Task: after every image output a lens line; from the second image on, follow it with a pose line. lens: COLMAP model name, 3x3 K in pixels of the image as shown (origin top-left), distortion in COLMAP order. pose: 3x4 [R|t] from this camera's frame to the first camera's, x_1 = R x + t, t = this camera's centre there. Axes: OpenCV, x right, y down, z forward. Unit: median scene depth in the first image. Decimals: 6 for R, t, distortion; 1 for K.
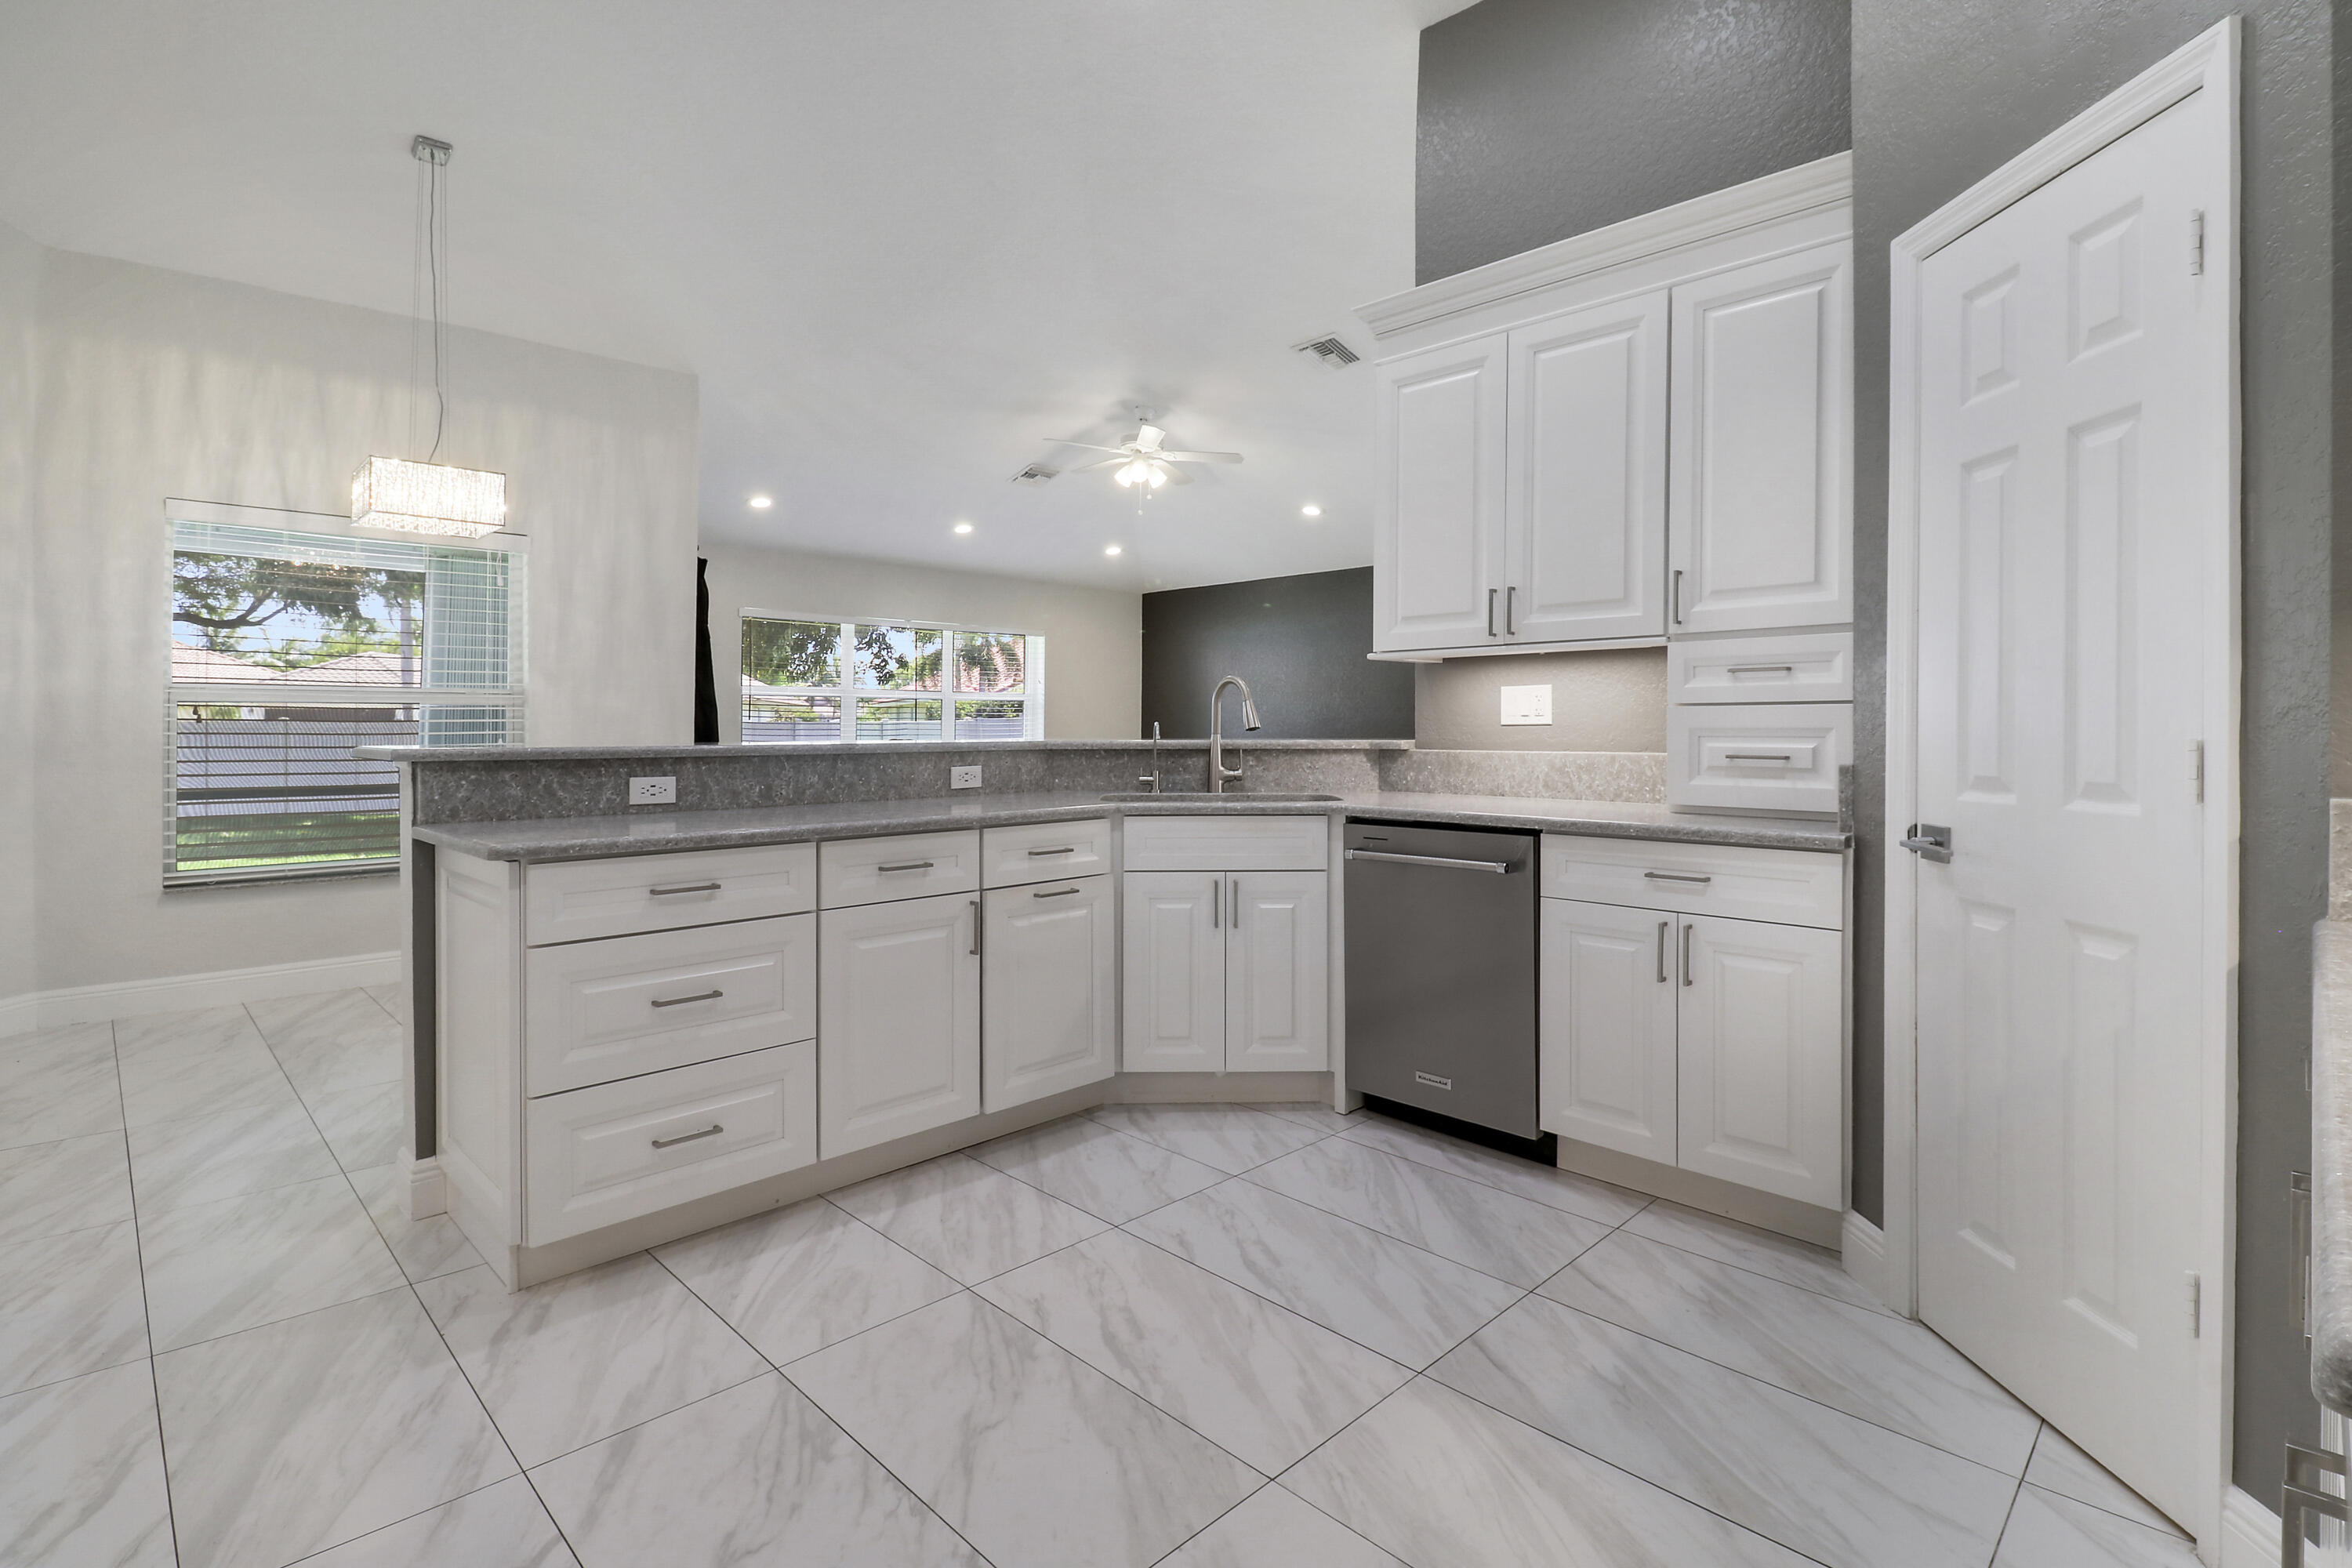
lens RADIAL K [[1100.9, 0, 1202.8], [0, 1100.9, 727.6], [0, 0, 1]] dist [-0.001625, -0.012072]
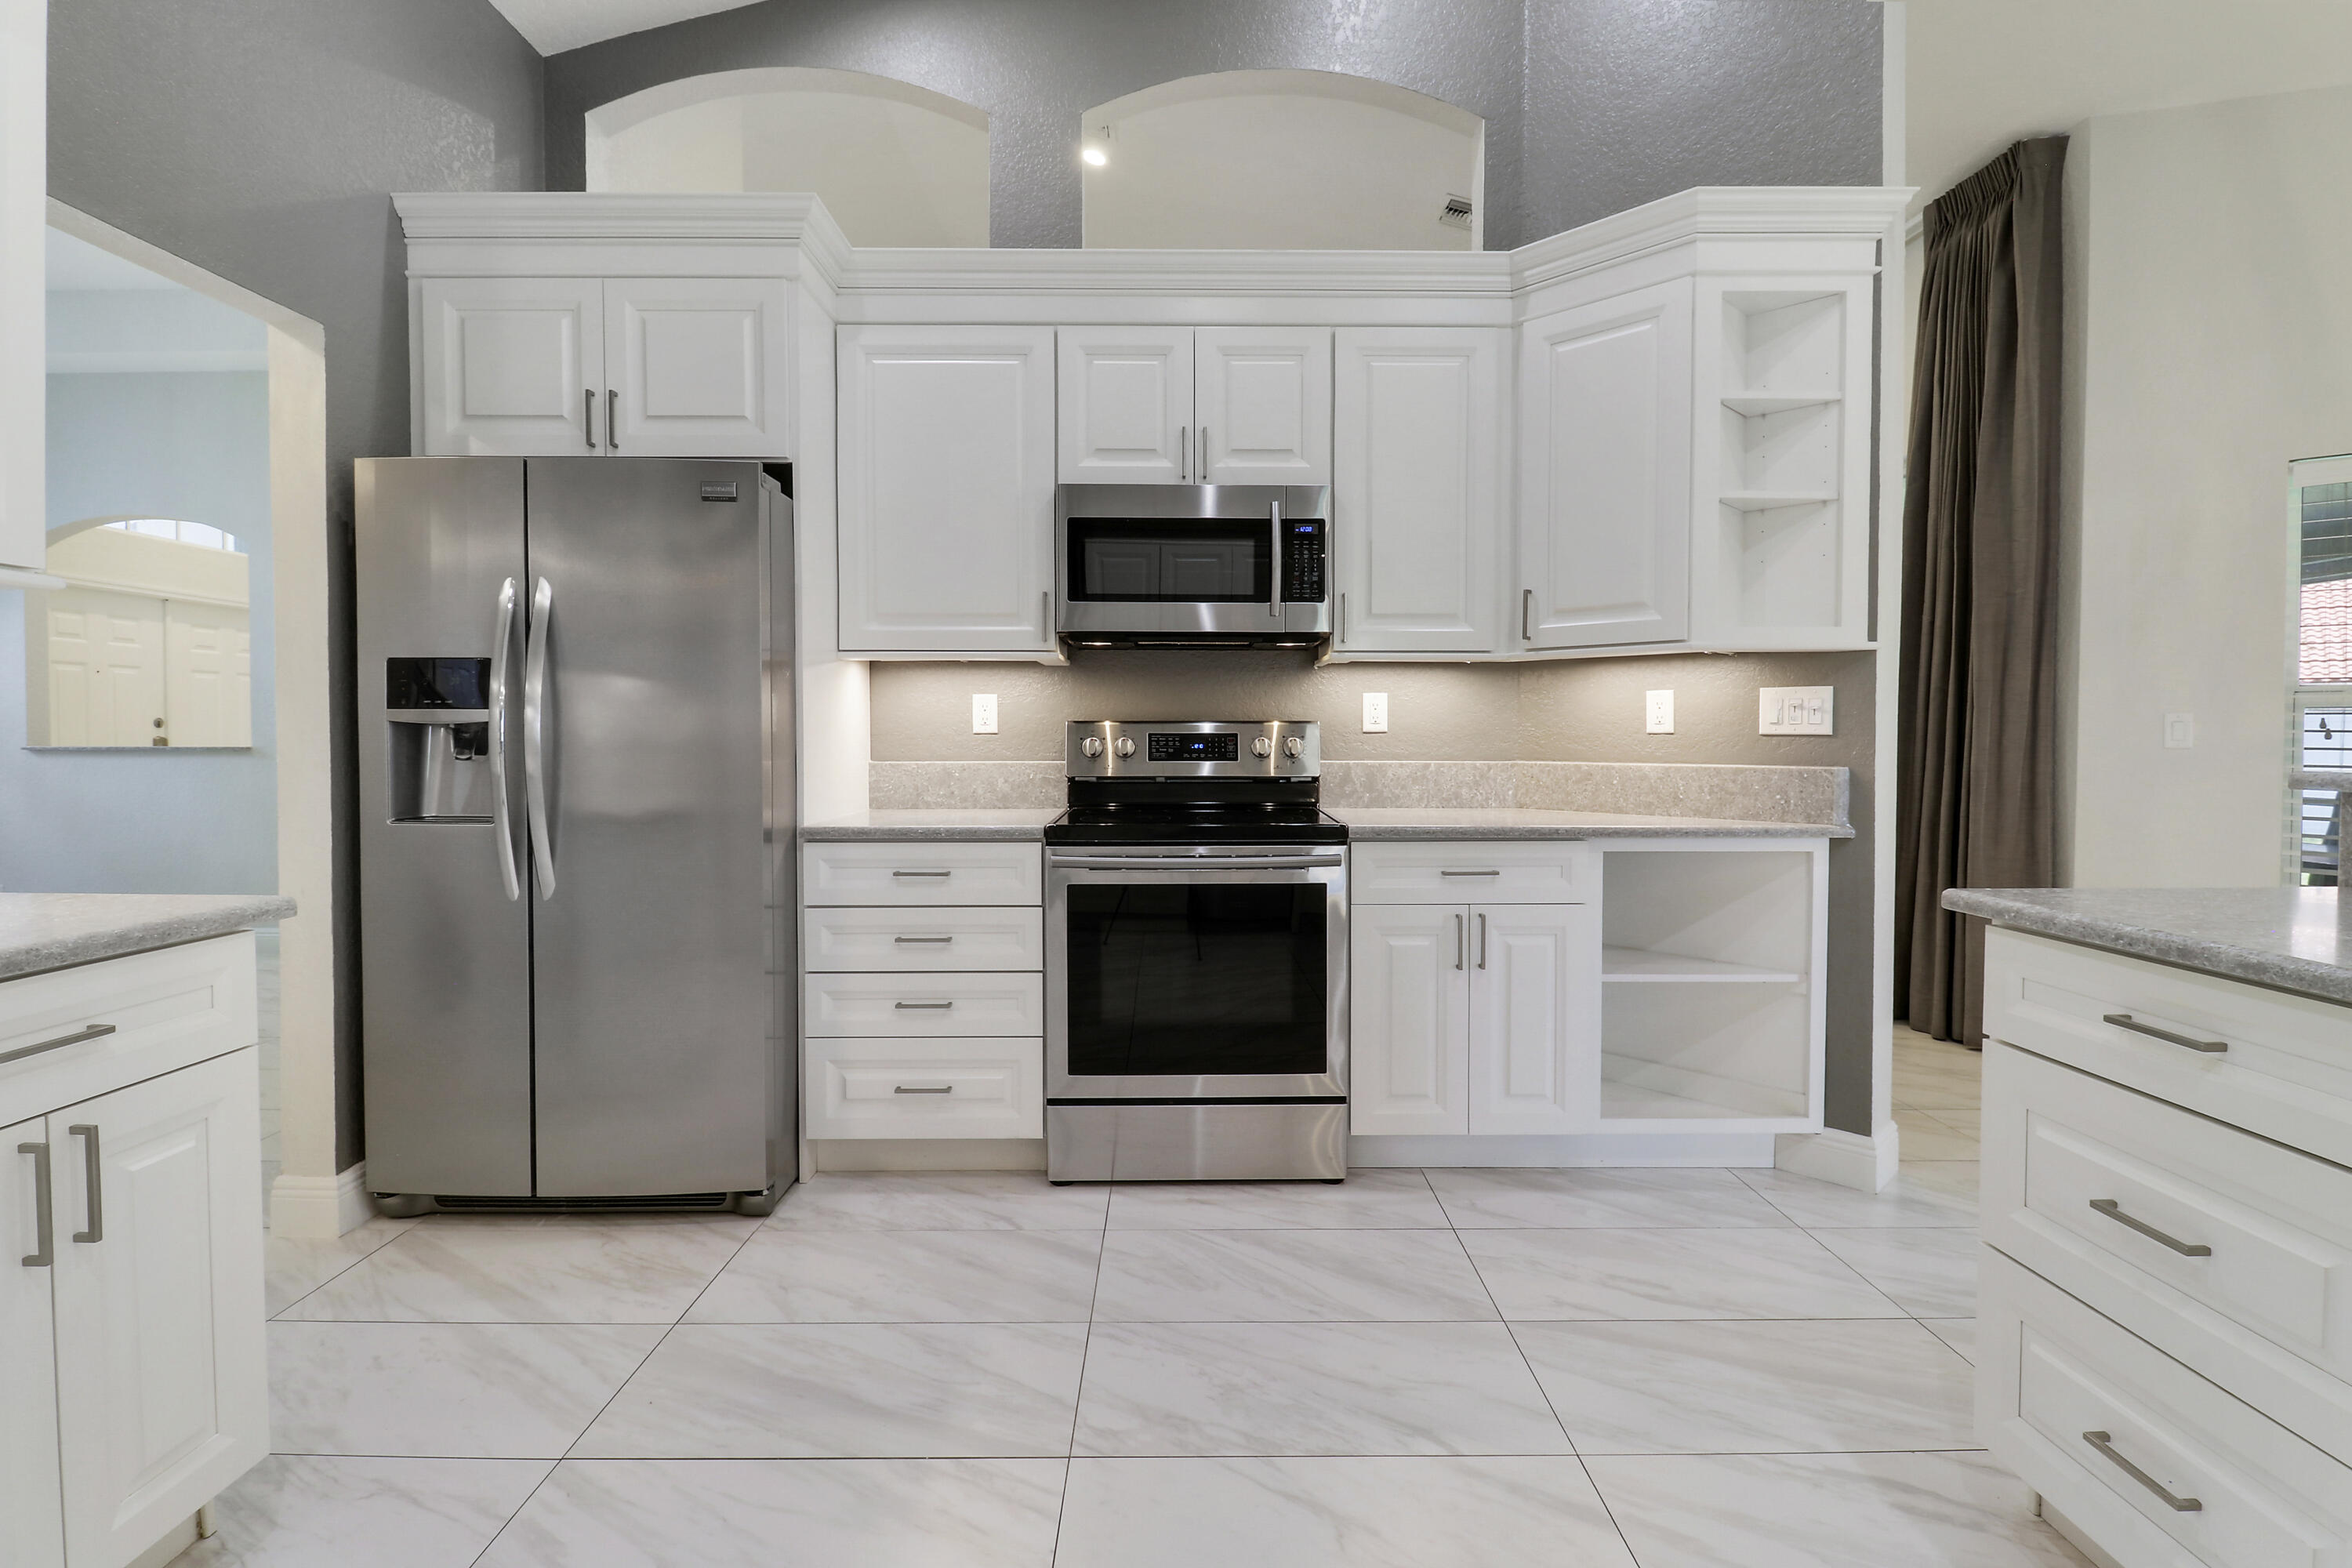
lens RADIAL K [[1100.9, 0, 1183.3], [0, 1100.9, 772.4], [0, 0, 1]] dist [-0.001625, -0.012072]
pose [[-0.712131, 0.020798, -0.701738, 0.217379], [-0.003723, 0.999435, 0.033399, -0.000221], [0.702037, 0.026397, -0.711651, 0.874195]]
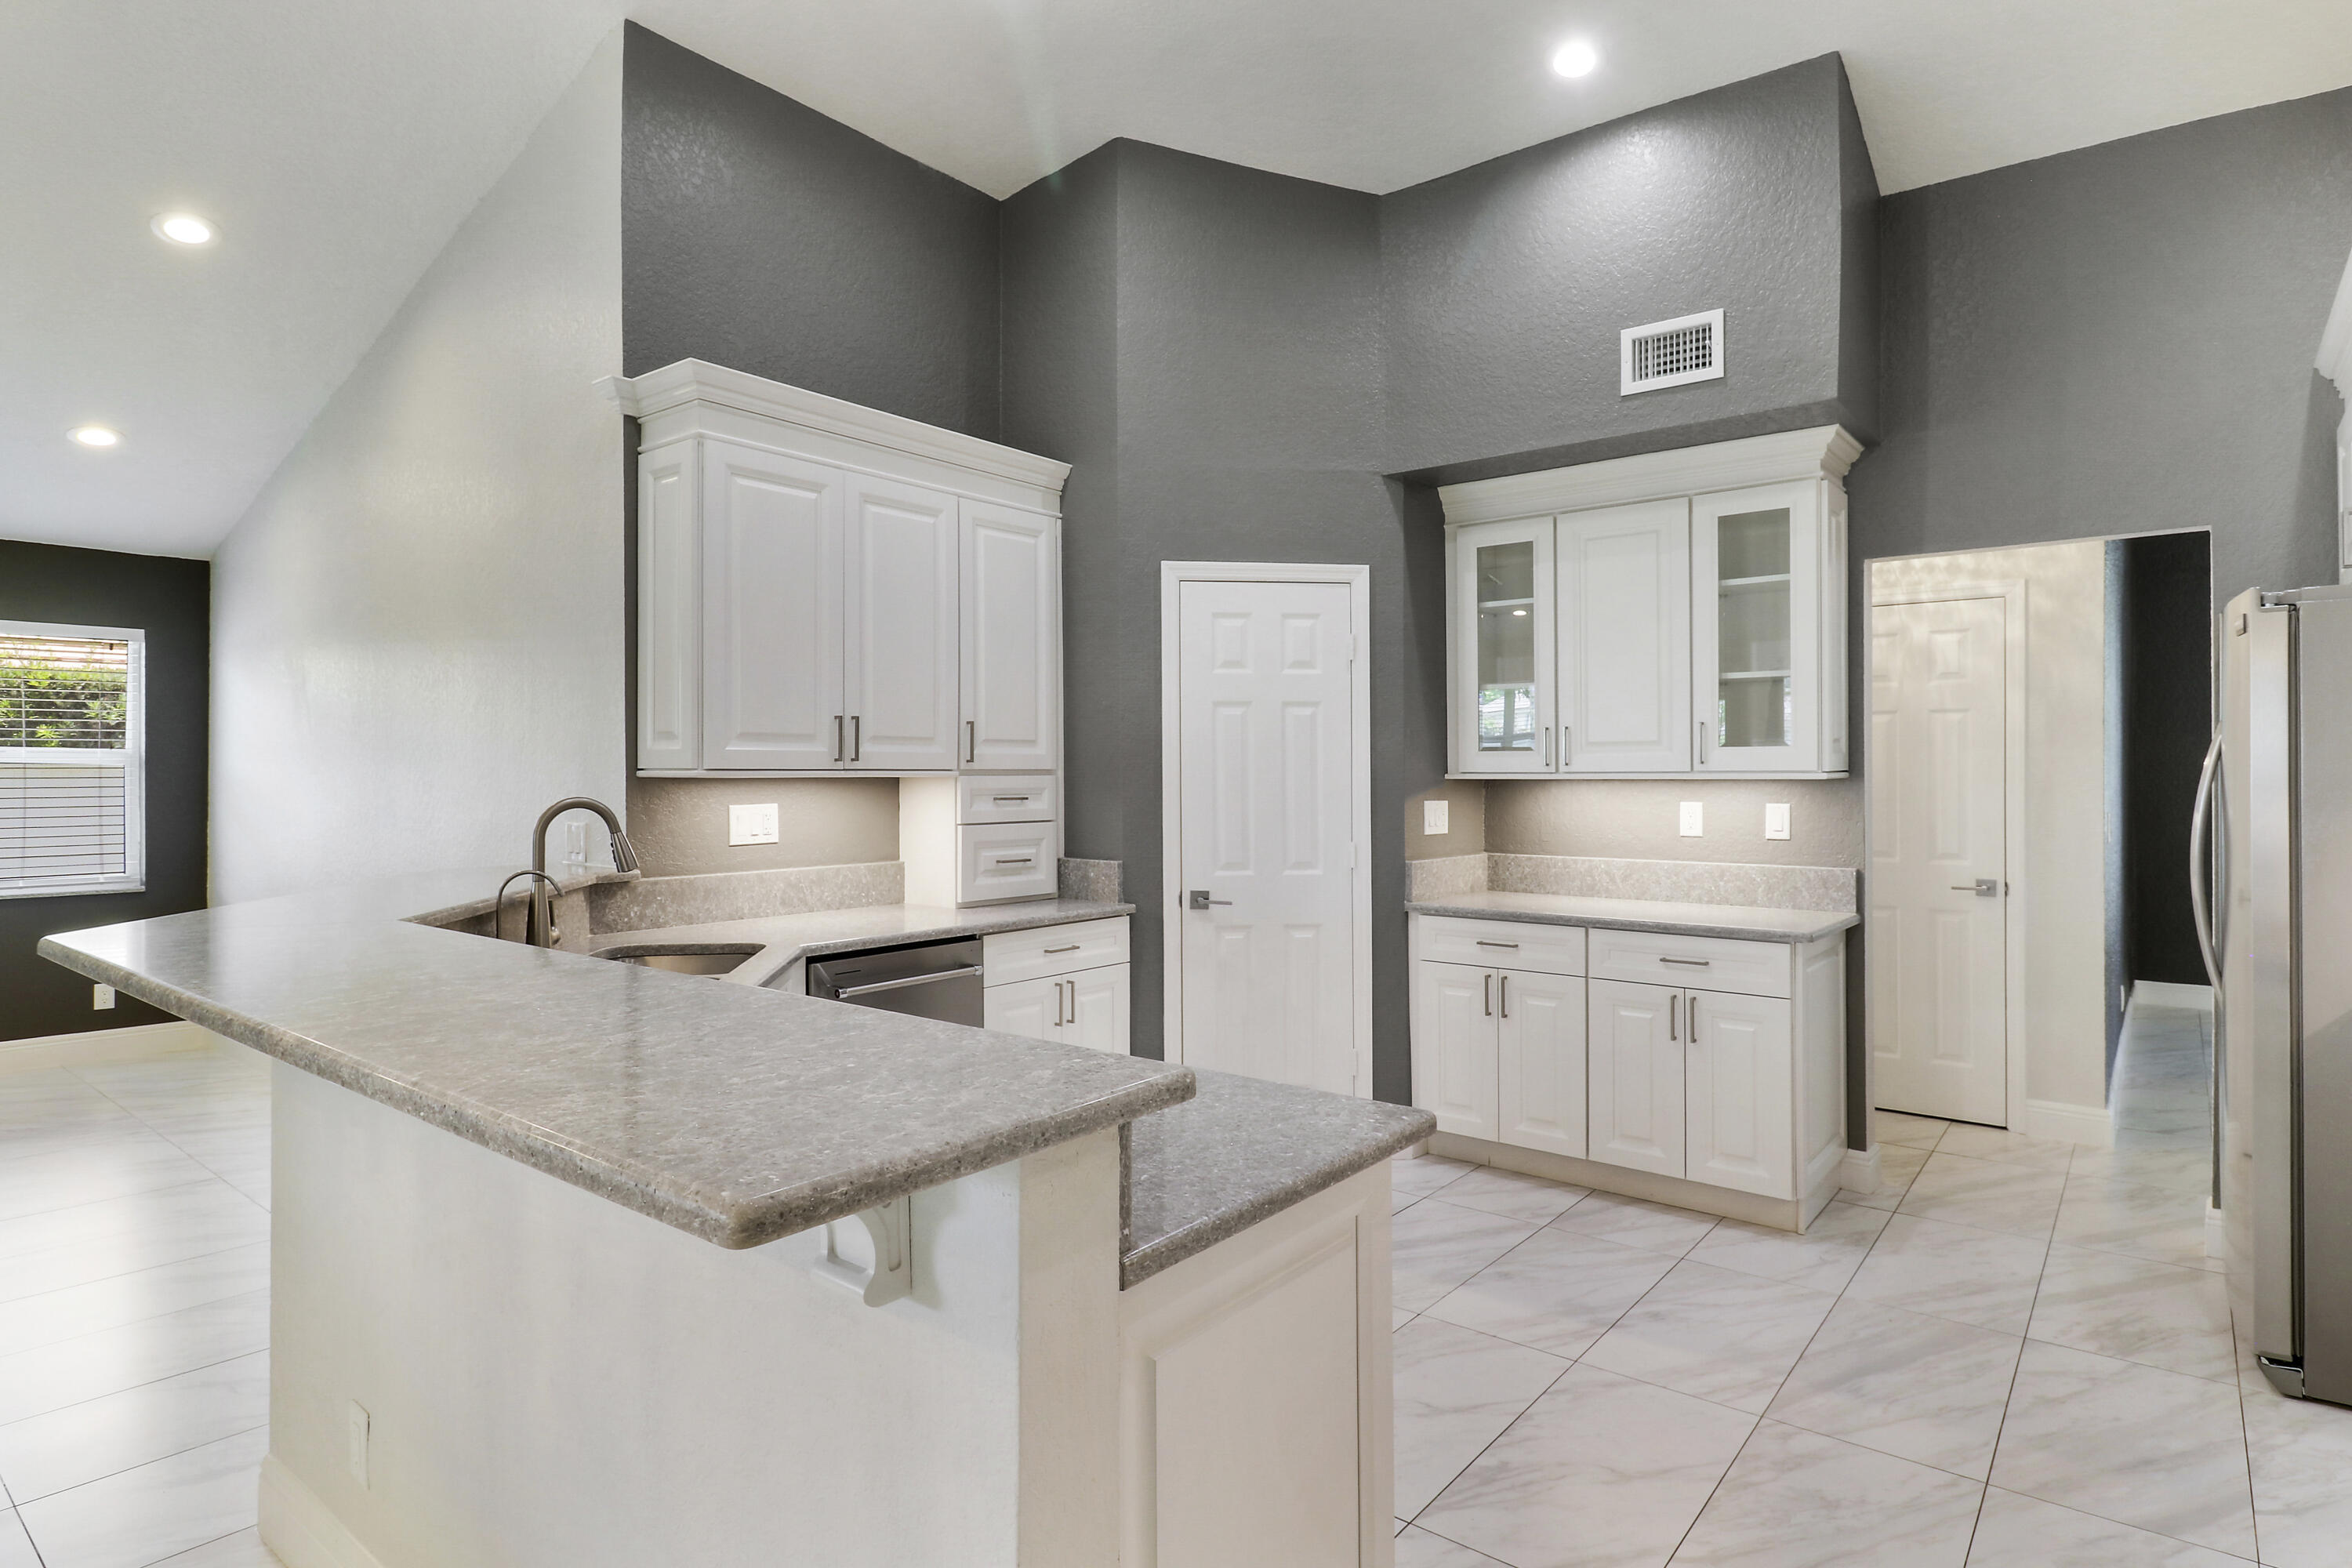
lens RADIAL K [[1237.8, 0, 1134.7], [0, 1237.8, 782.3], [0, 0, 1]] dist [0.007363, -0.000101]
pose [[-0.067330, -0.003770, 0.997724, -1.066103], [0.004096, 0.999983, 0.004055, -0.077679], [-0.997722, 0.004360, -0.067313, 0.931809]]
